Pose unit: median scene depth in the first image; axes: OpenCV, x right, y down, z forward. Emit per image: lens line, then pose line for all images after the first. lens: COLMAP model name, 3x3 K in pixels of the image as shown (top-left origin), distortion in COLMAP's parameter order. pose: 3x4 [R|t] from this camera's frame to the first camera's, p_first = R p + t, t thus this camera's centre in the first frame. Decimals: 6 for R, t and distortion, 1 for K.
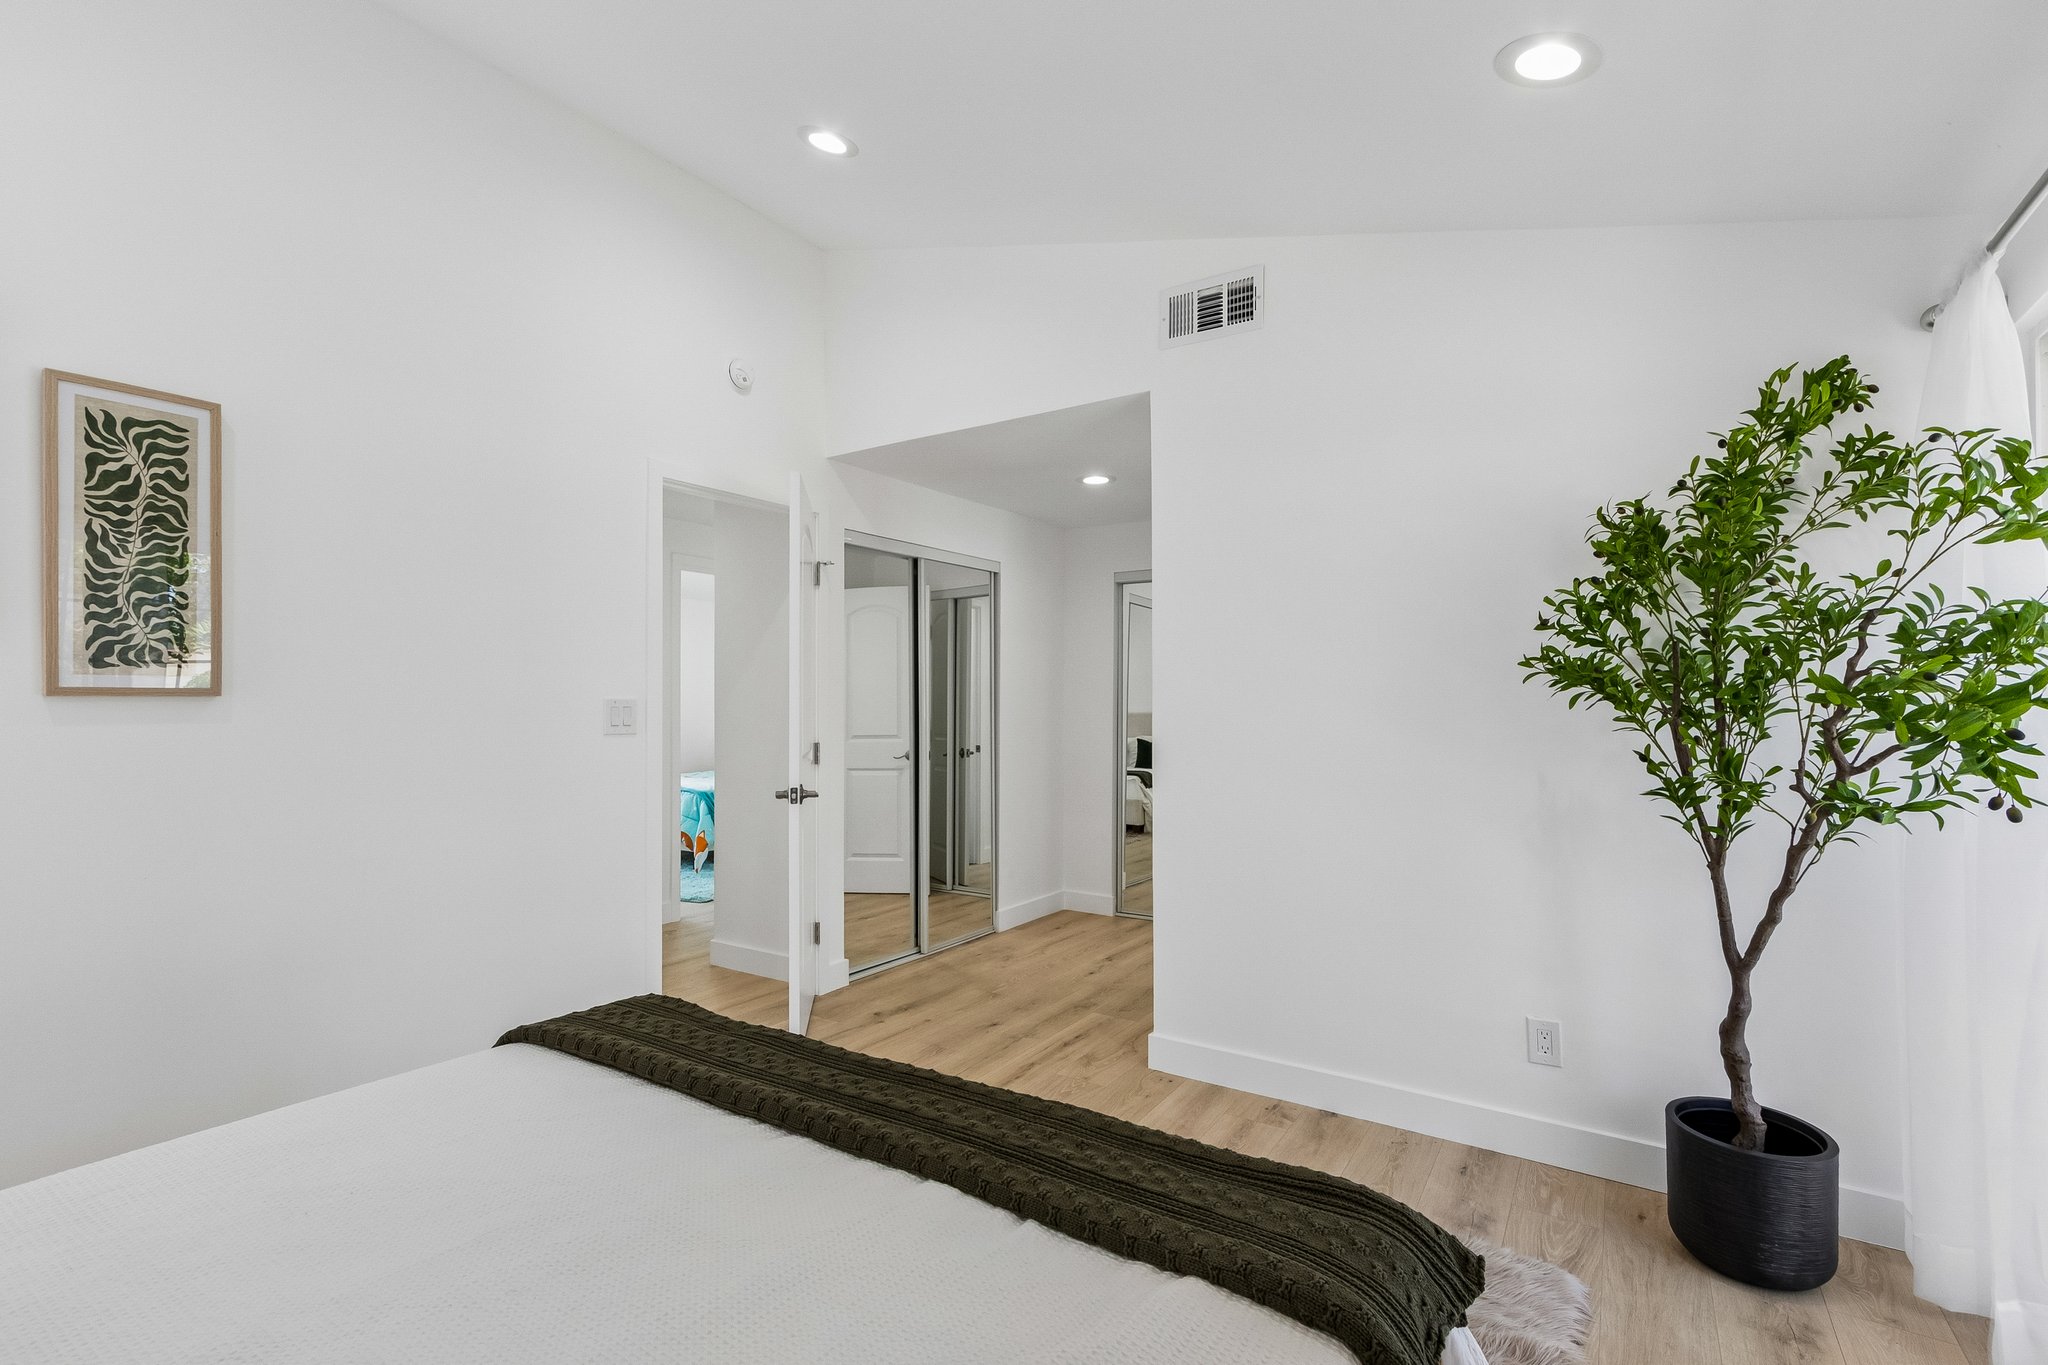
lens RADIAL K [[942.4, 0, 1009.2], [0, 942.4, 700.2], [0, 0, 1]] dist [0.010042, 0.000256]
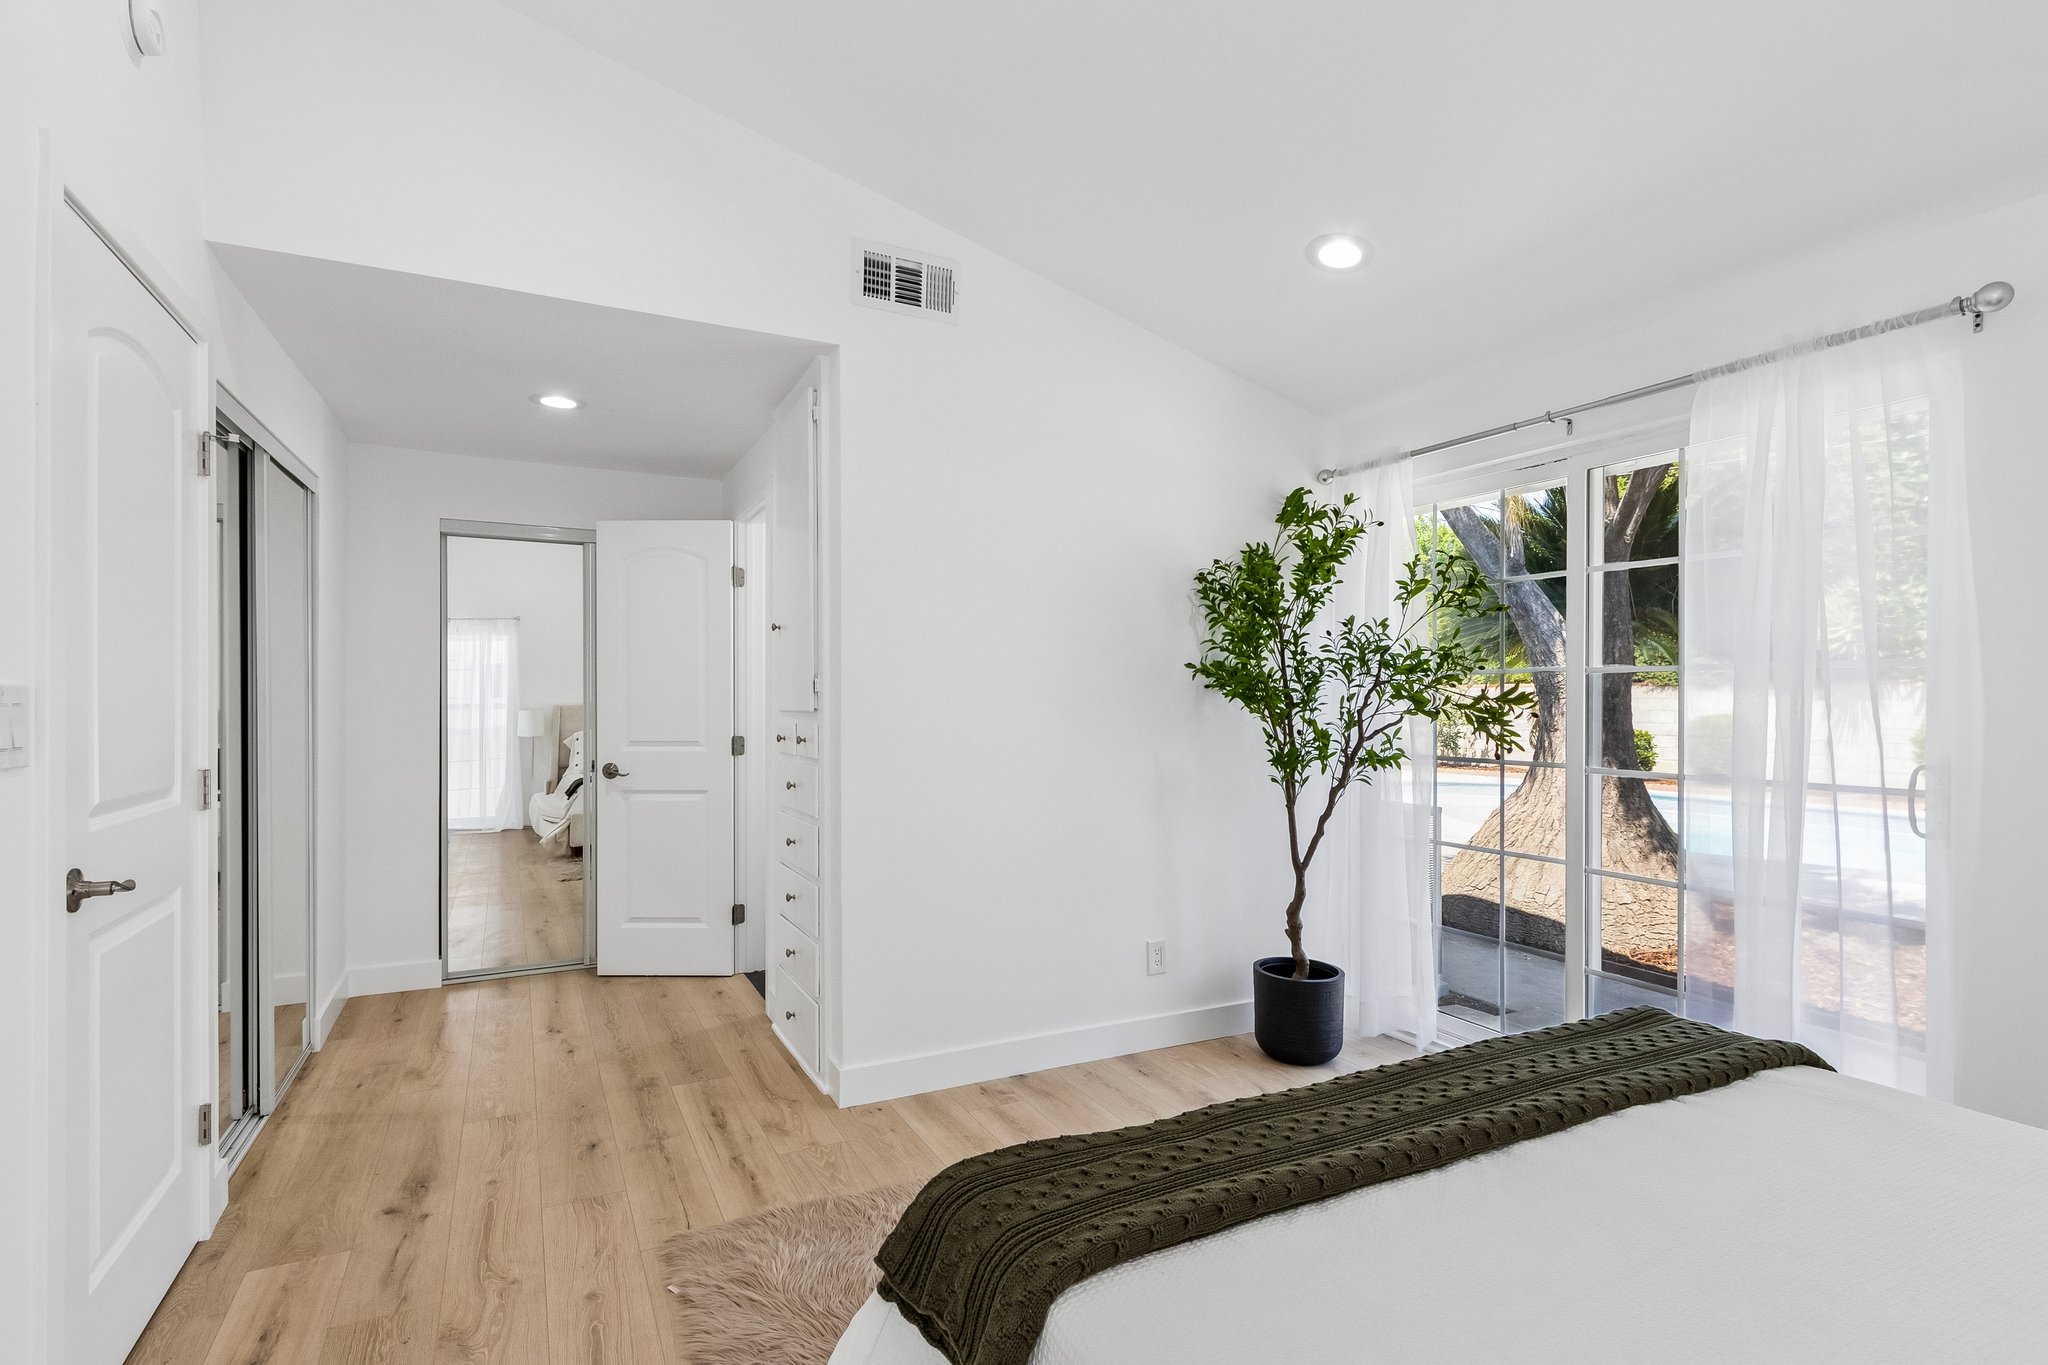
lens RADIAL K [[942.4, 0, 1009.2], [0, 942.4, 700.2], [0, 0, 1]] dist [0.010042, 0.000256]
pose [[0.473179, 0.027428, 0.880539, -0.665600], [-0.012274, 0.999623, -0.024542, 0.037025], [-0.880881, 0.000805, 0.473337, 0.532625]]
